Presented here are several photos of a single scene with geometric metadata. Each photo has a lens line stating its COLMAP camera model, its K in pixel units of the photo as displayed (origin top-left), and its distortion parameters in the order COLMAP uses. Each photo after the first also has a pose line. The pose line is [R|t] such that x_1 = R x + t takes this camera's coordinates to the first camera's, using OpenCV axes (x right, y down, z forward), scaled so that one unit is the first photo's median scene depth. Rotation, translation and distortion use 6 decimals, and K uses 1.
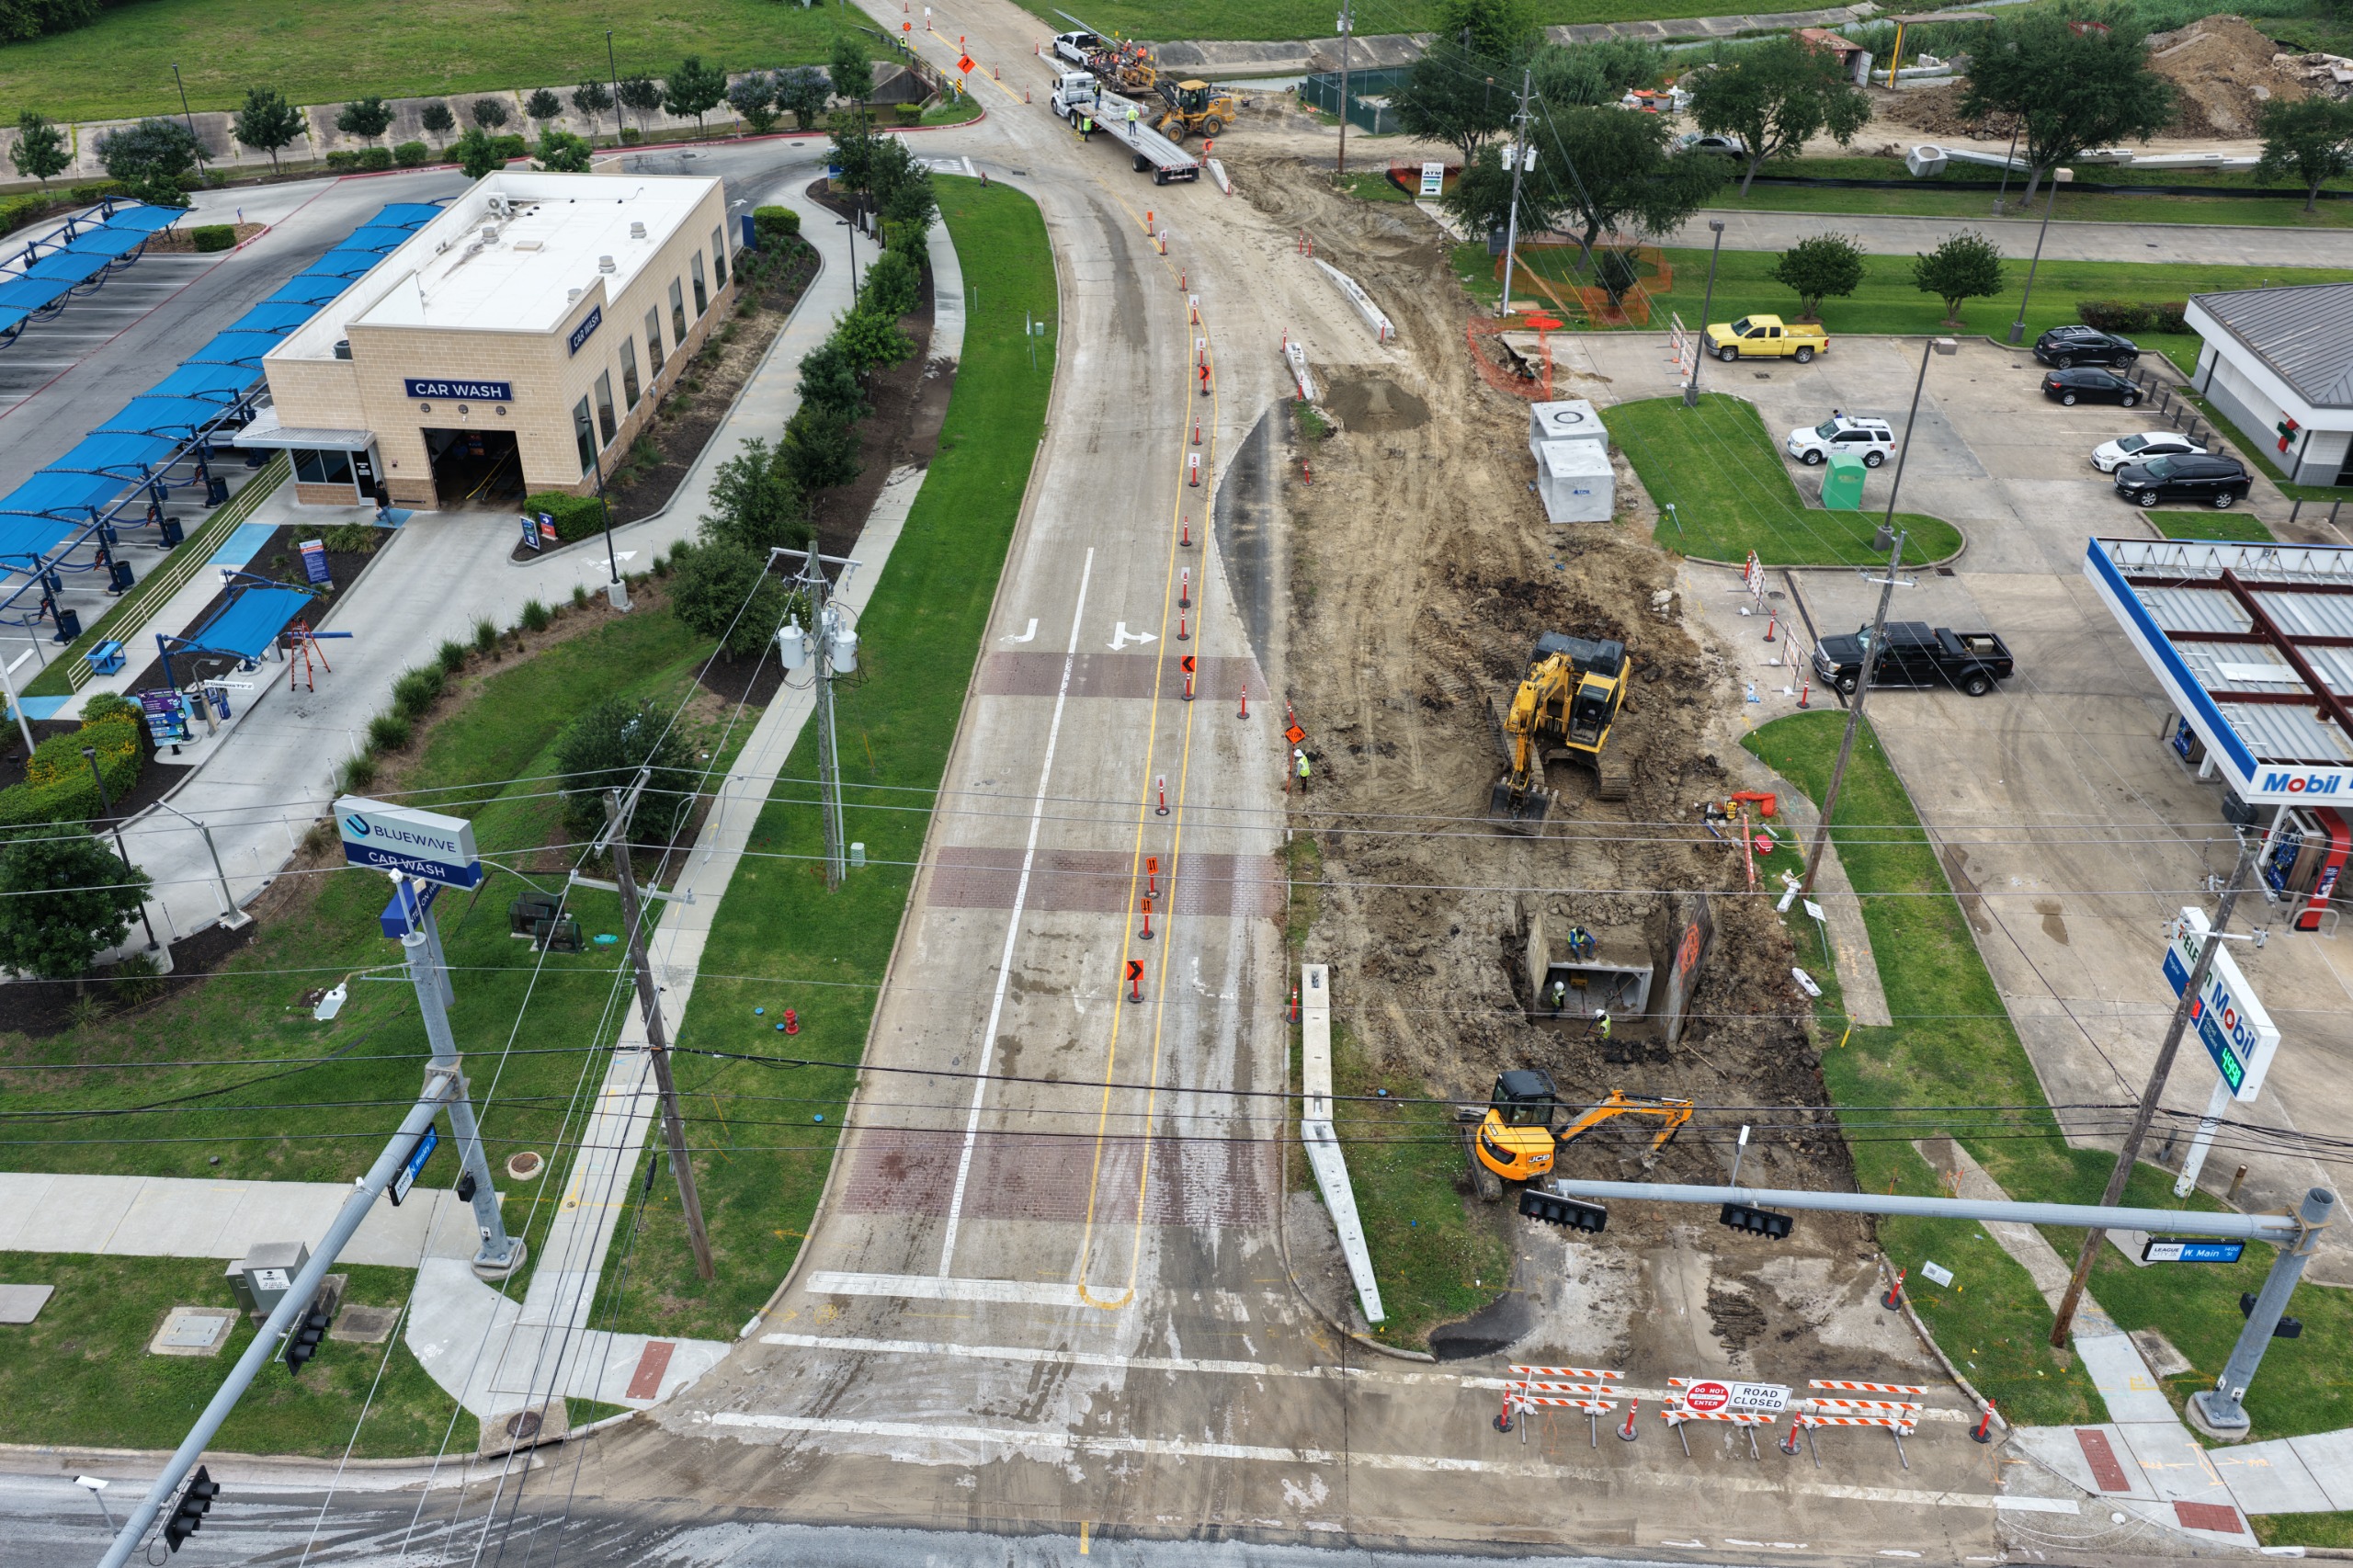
lens RADIAL K [[1890.7, 0, 1176.5], [0, 1890.7, 784.0], [0, 0, 1]] dist [-0.004354, 0.015005]
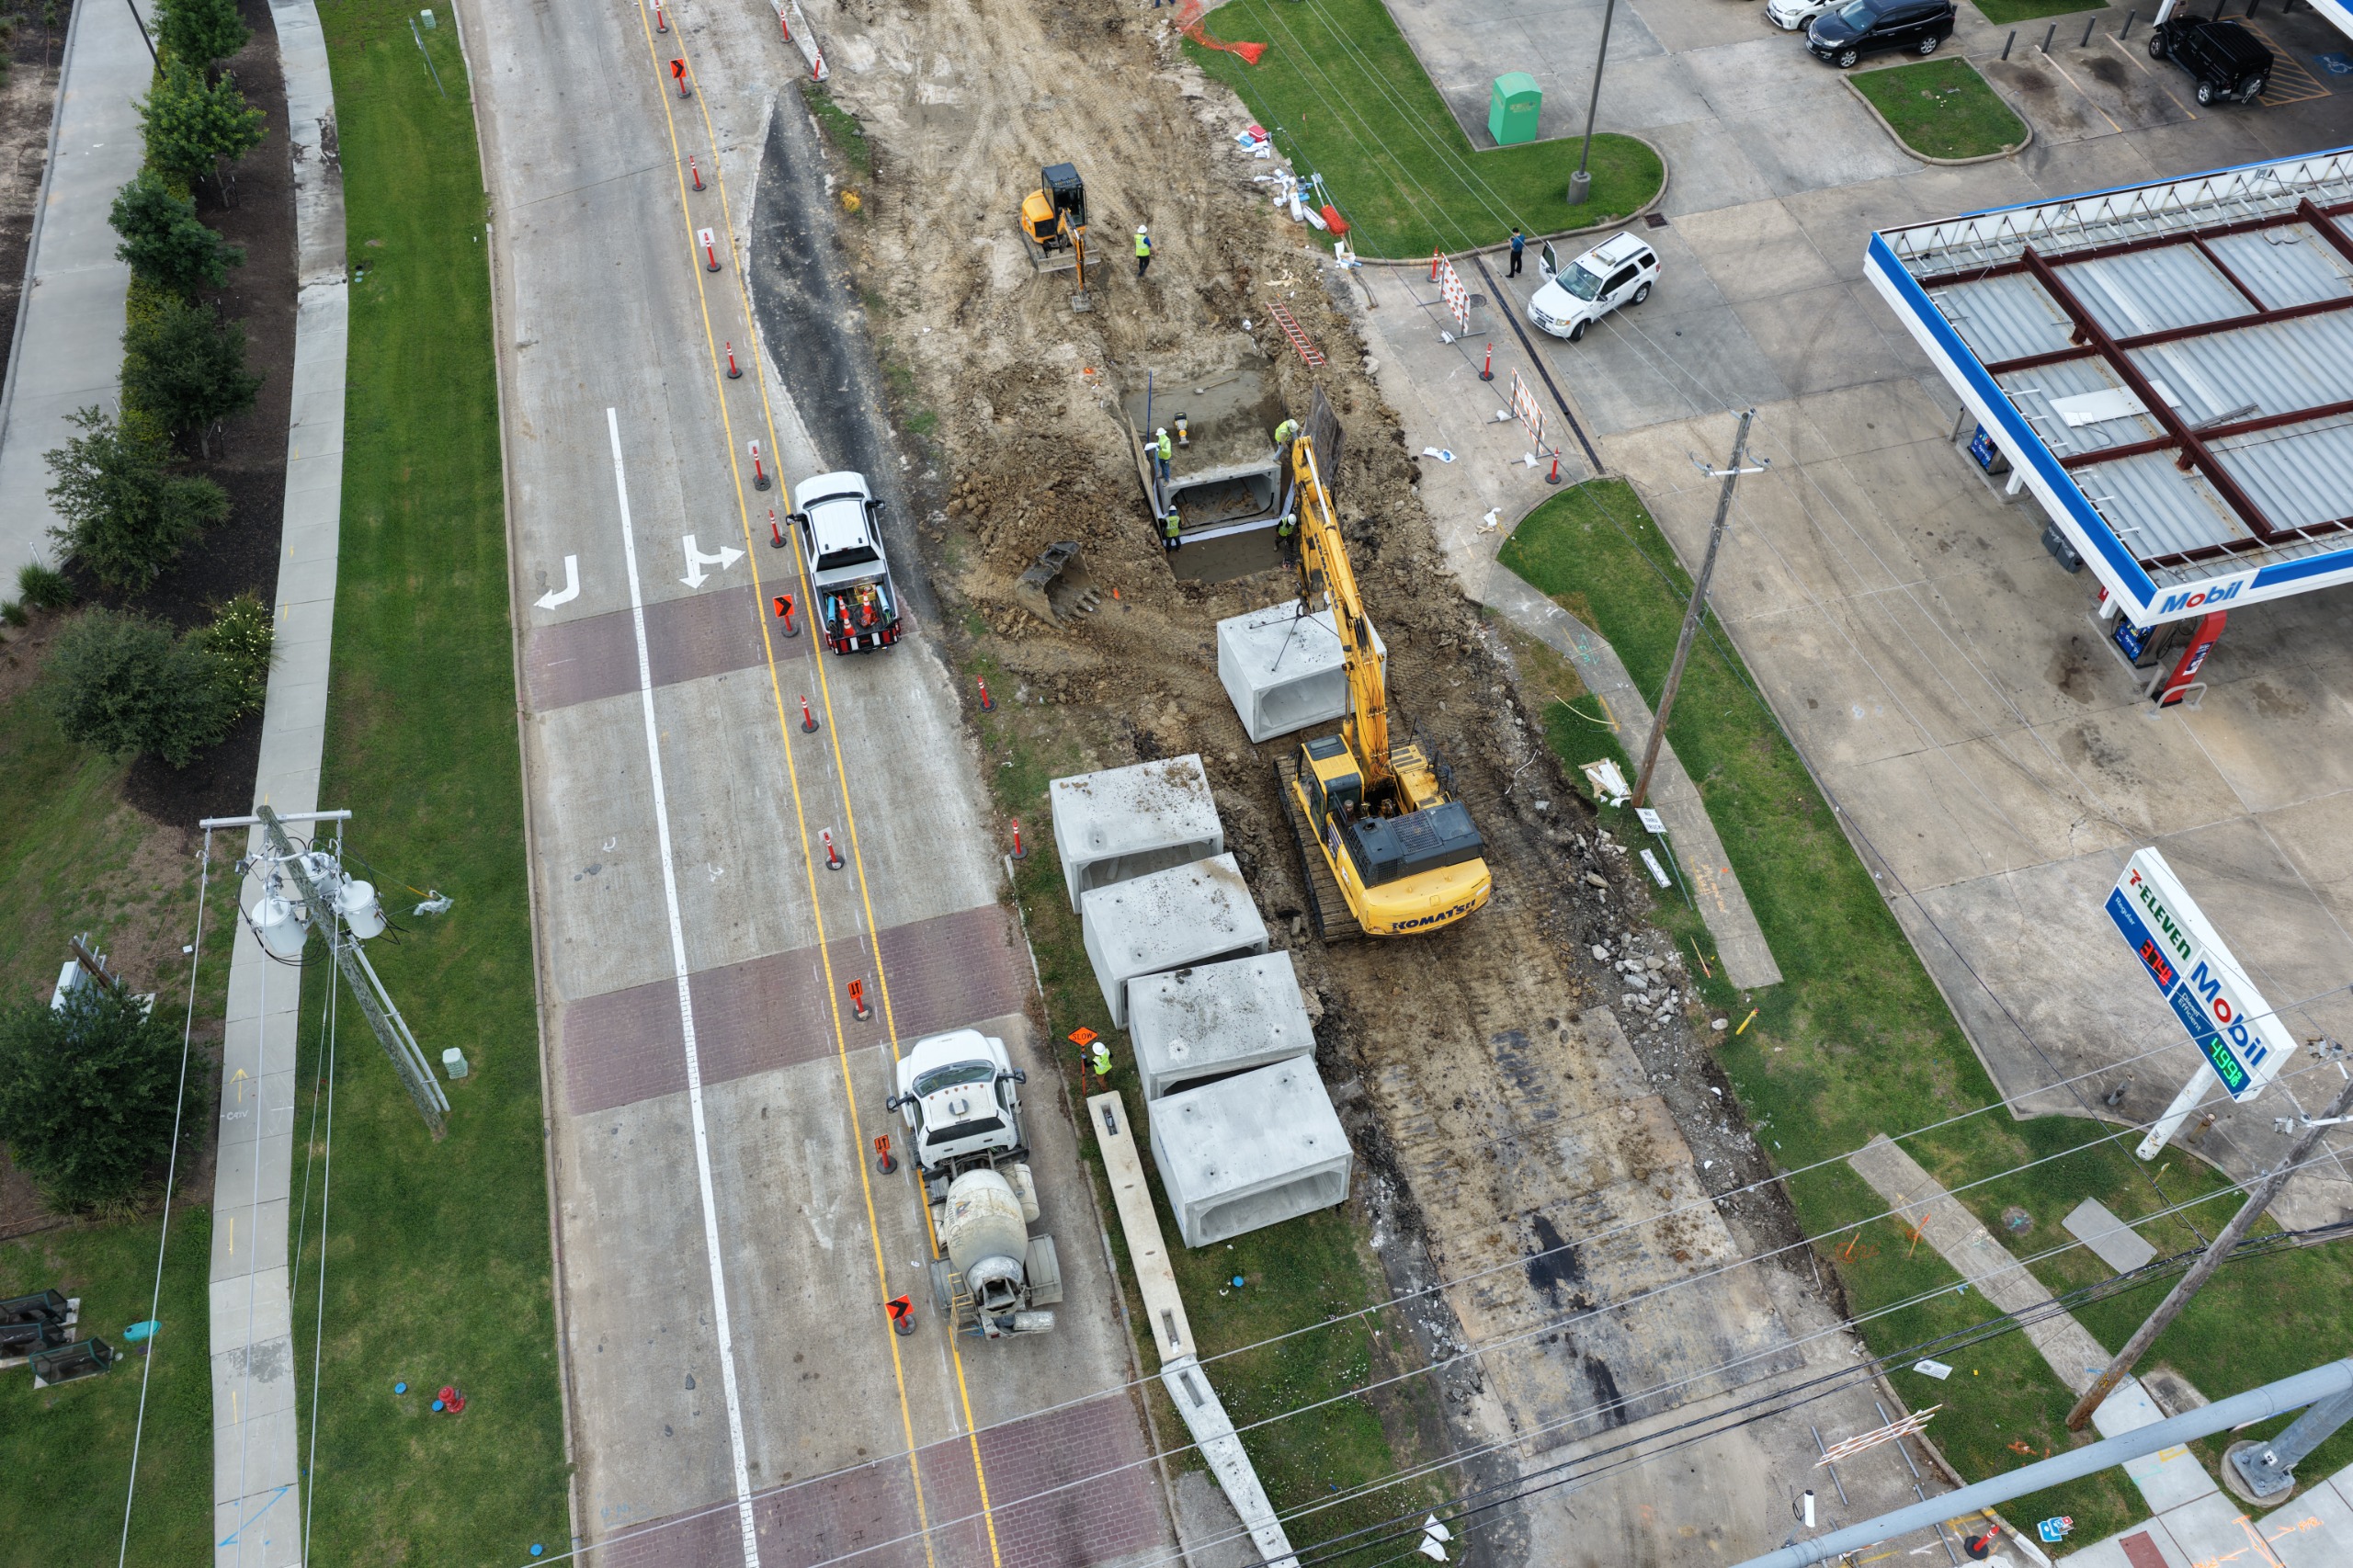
lens RADIAL K [[1884.8, 0, 1176.5], [0, 1884.8, 784.0], [0, 0, 1]] dist [-0.003144, 0.003848]
pose [[0.950425, -0.257632, 0.174123, -0.000721], [0.191885, 0.926552, 0.323545, -0.252874], [-0.244689, -0.274094, 0.930054, 0.284928]]
